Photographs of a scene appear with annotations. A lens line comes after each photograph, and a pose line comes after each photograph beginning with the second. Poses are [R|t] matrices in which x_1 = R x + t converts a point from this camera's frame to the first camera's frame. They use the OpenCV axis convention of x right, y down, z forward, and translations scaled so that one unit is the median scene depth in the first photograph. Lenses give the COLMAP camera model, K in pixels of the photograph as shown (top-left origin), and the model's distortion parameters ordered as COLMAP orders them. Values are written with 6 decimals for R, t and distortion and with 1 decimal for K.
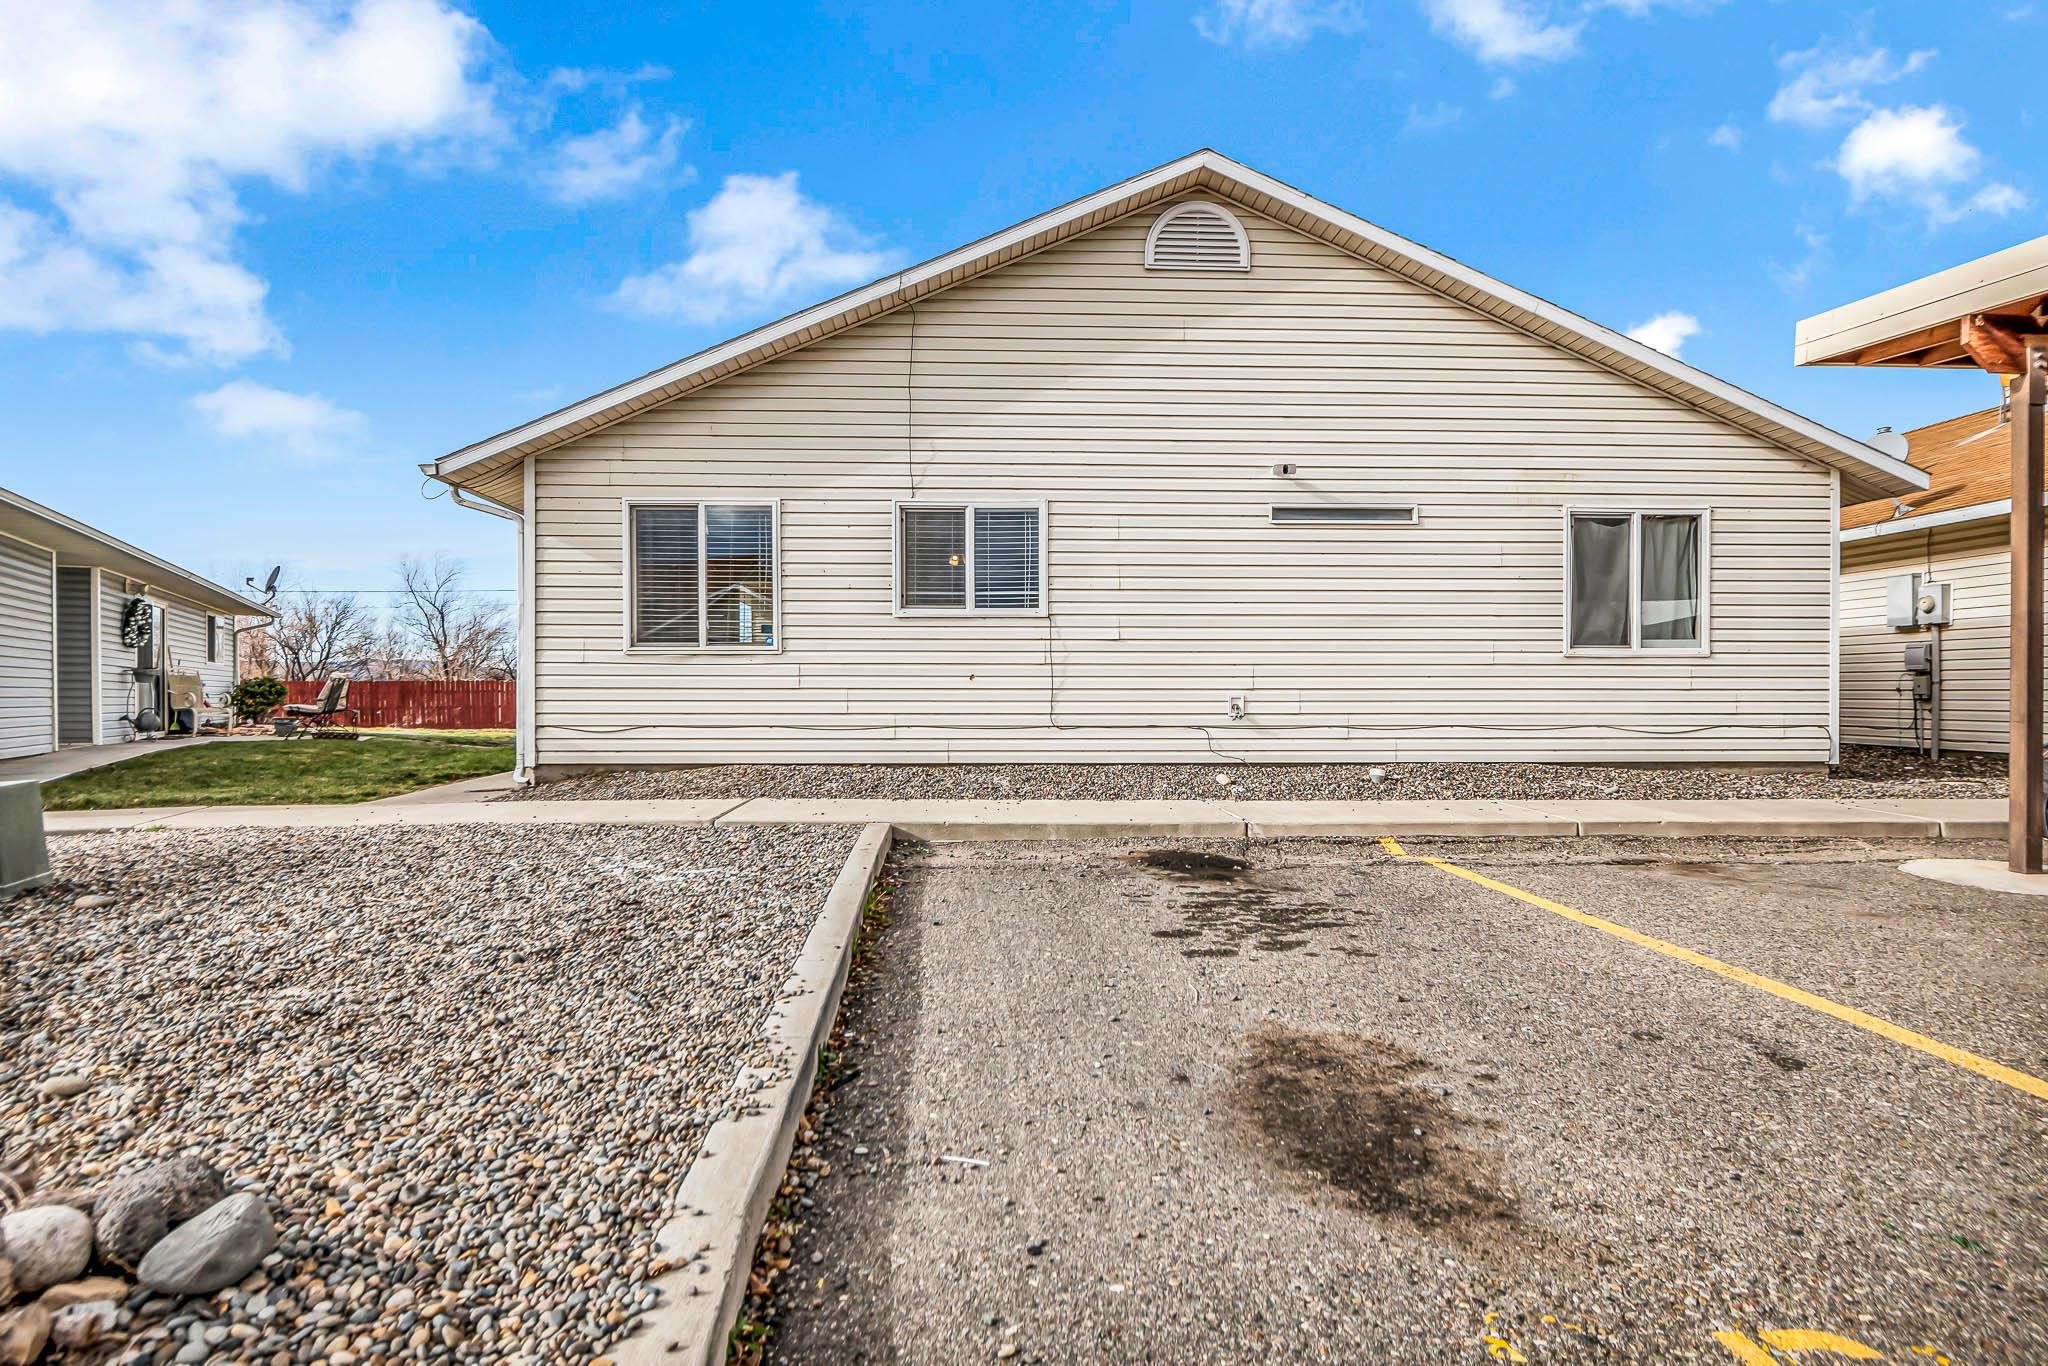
lens RADIAL K [[1099.6, 0, 1023.7], [0, 1099.6, 698.0], [0, 0, 1]] dist [0.001035, 0.000352]
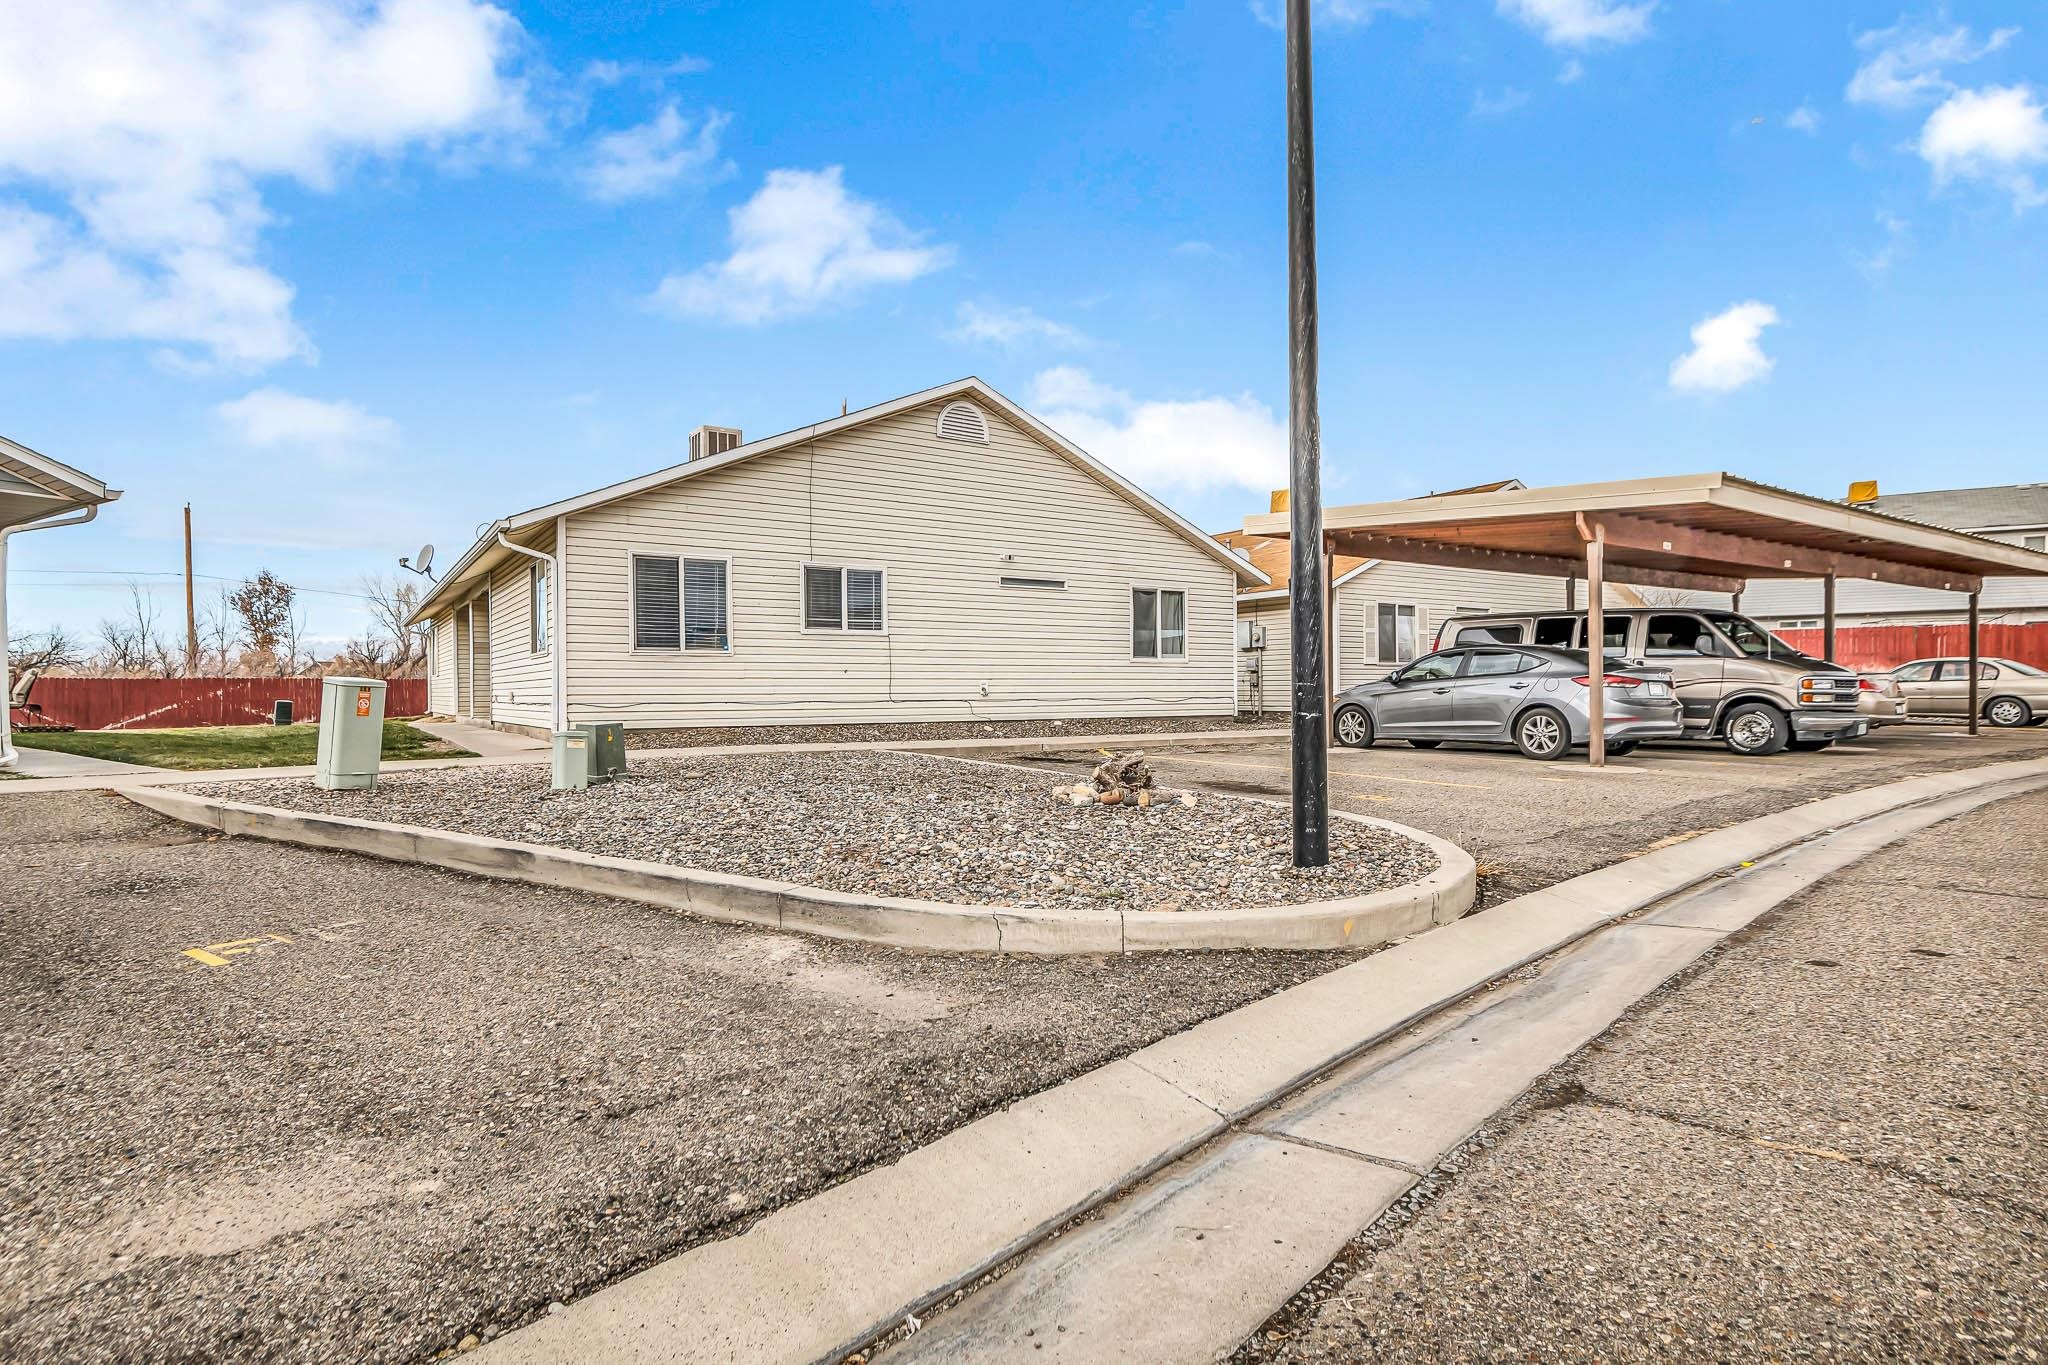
lens RADIAL K [[1031.7, 0, 1024.0], [0, 1031.7, 682.5], [0, 0, 1]] dist [0.001895, 0.000022]
pose [[0.856906, -0.000400, 0.515473, -0.615236], [0.007525, 0.999903, -0.011734, 0.017924], [-0.515419, 0.013934, 0.856825, -0.460712]]
